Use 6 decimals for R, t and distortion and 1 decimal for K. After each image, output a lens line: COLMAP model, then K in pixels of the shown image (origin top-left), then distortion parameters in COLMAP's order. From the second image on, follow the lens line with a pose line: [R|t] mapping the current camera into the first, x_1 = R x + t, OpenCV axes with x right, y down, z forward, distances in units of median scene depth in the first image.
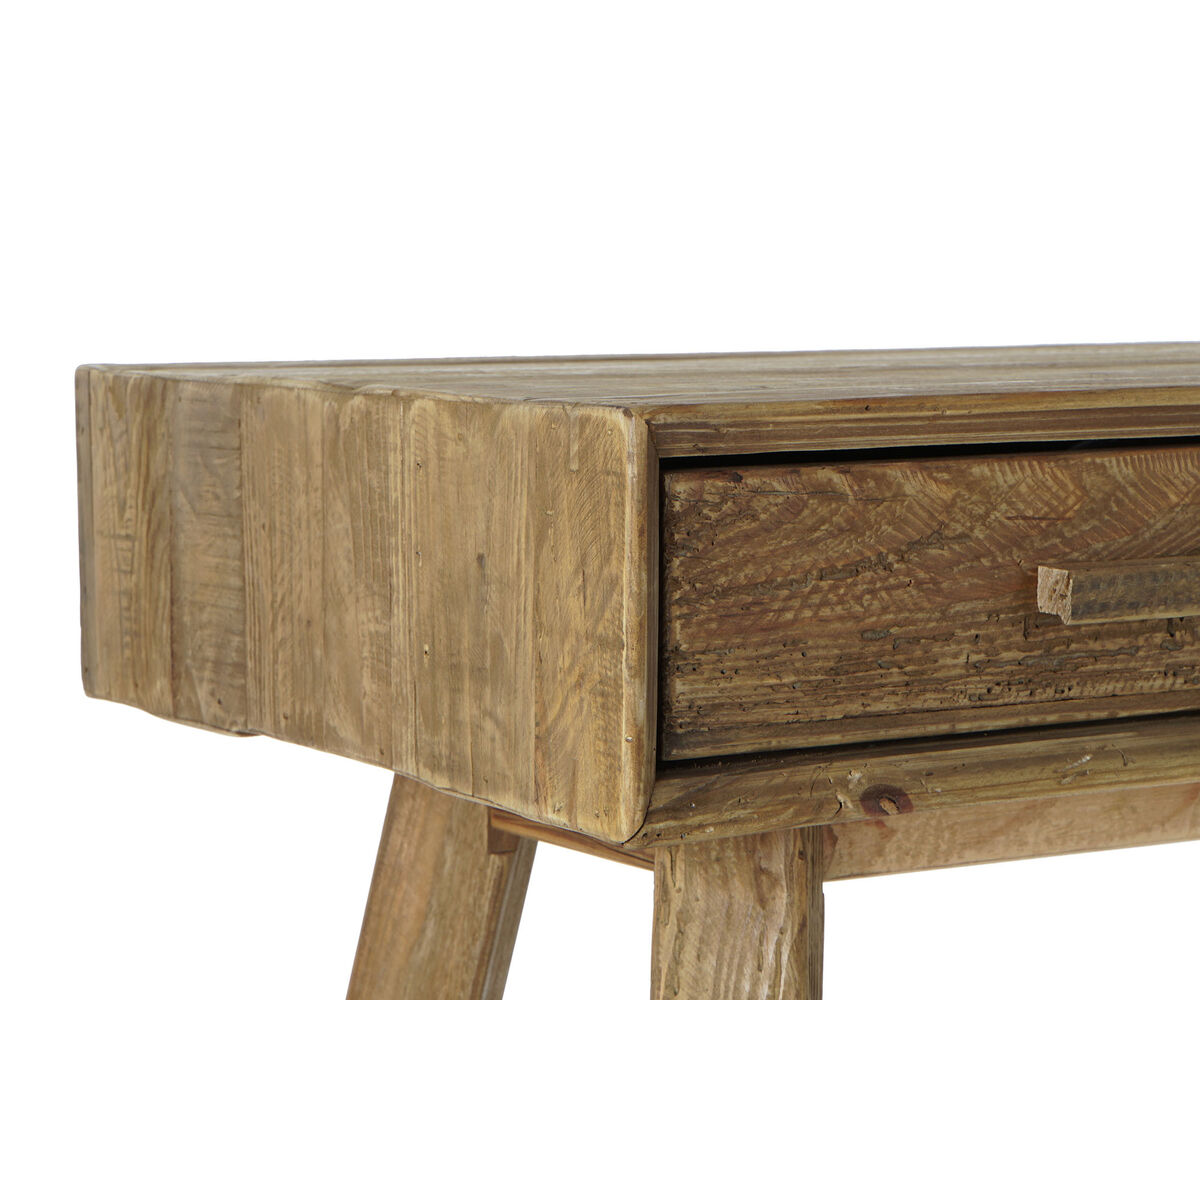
lens RADIAL K [[3311.0, 0, 600.0], [0, 3311.0, 600.0], [0, 0, 1]] dist [0.375775, 0.140874]
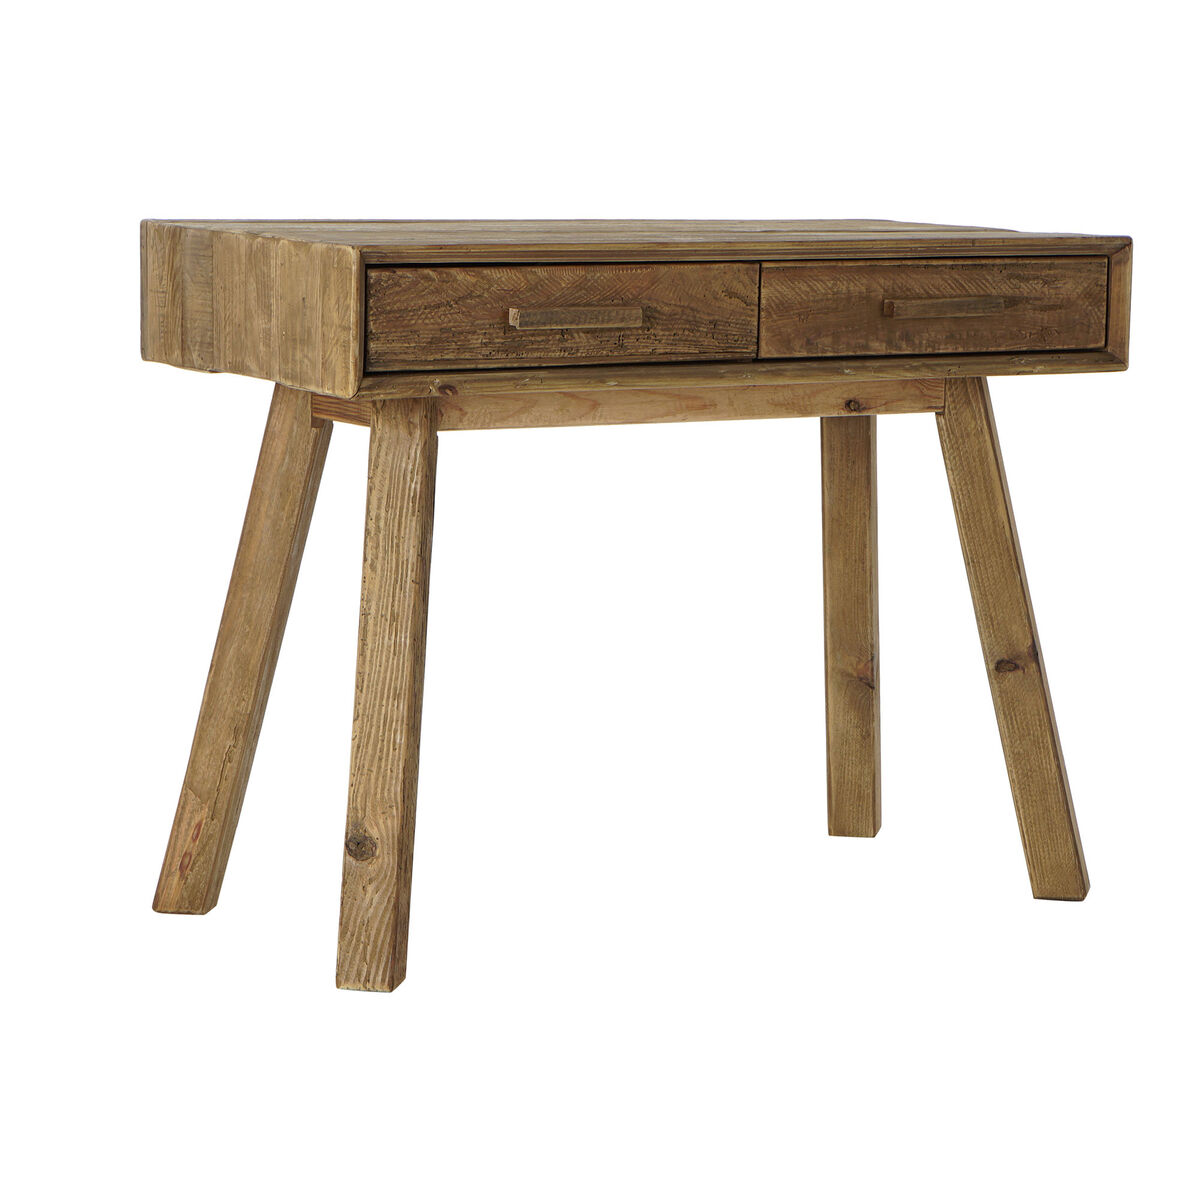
lens RADIAL K [[3613.8, 0, 600.0], [0, 3613.8, 600.0], [0, 0, 1]] dist [0.402948, -0.025466]
pose [[0.999540, 0.020831, 0.022026, 0.144991], [-0.021809, 0.998741, 0.045164, 0.092985], [-0.021057, -0.045624, 0.998737, -1.977539]]
